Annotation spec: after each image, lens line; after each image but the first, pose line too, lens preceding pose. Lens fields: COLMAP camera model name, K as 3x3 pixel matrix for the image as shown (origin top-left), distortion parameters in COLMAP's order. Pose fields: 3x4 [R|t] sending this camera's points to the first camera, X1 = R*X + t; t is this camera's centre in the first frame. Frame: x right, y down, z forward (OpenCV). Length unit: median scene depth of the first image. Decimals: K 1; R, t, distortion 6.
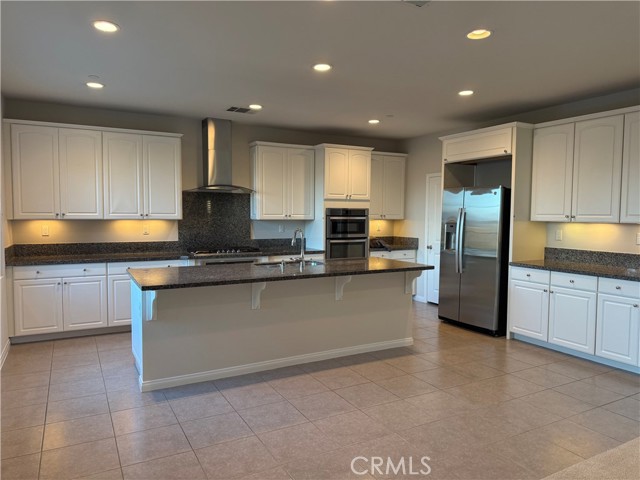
lens RADIAL K [[451.2, 0, 317.5], [0, 451.2, 243.2], [0, 0, 1]] dist [0.085637, -0.108637]
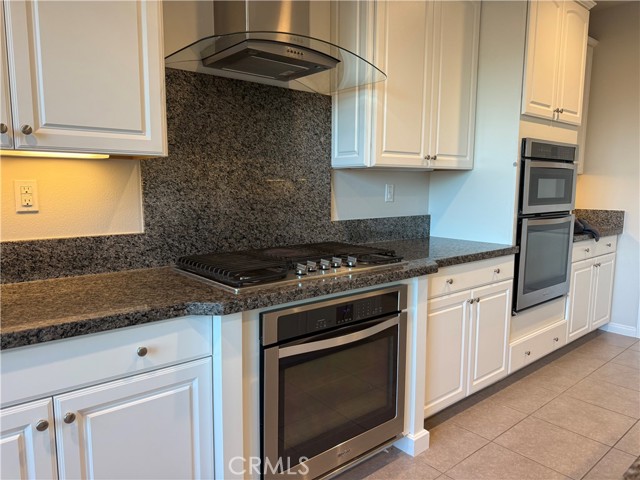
lens RADIAL K [[465.2, 0, 318.1], [0, 465.2, 242.3], [0, 0, 1]] dist [0.086874, -0.122077]
pose [[0.978972, -0.024749, 0.202486, -0.252995], [0.012050, 0.997896, 0.063713, -0.016921], [-0.203637, -0.059934, 0.977210, 0.660564]]
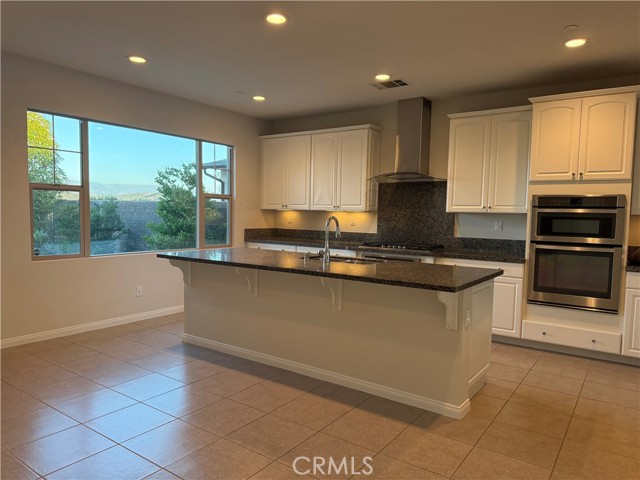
lens RADIAL K [[451.2, 0, 317.5], [0, 451.2, 243.2], [0, 0, 1]] dist [0.085637, -0.108637]
pose [[0.430466, 0.063806, -0.900349, 0.516271], [-0.074198, 0.996624, 0.035154, -0.008572], [0.899552, 0.051671, 0.433747, 0.451926]]
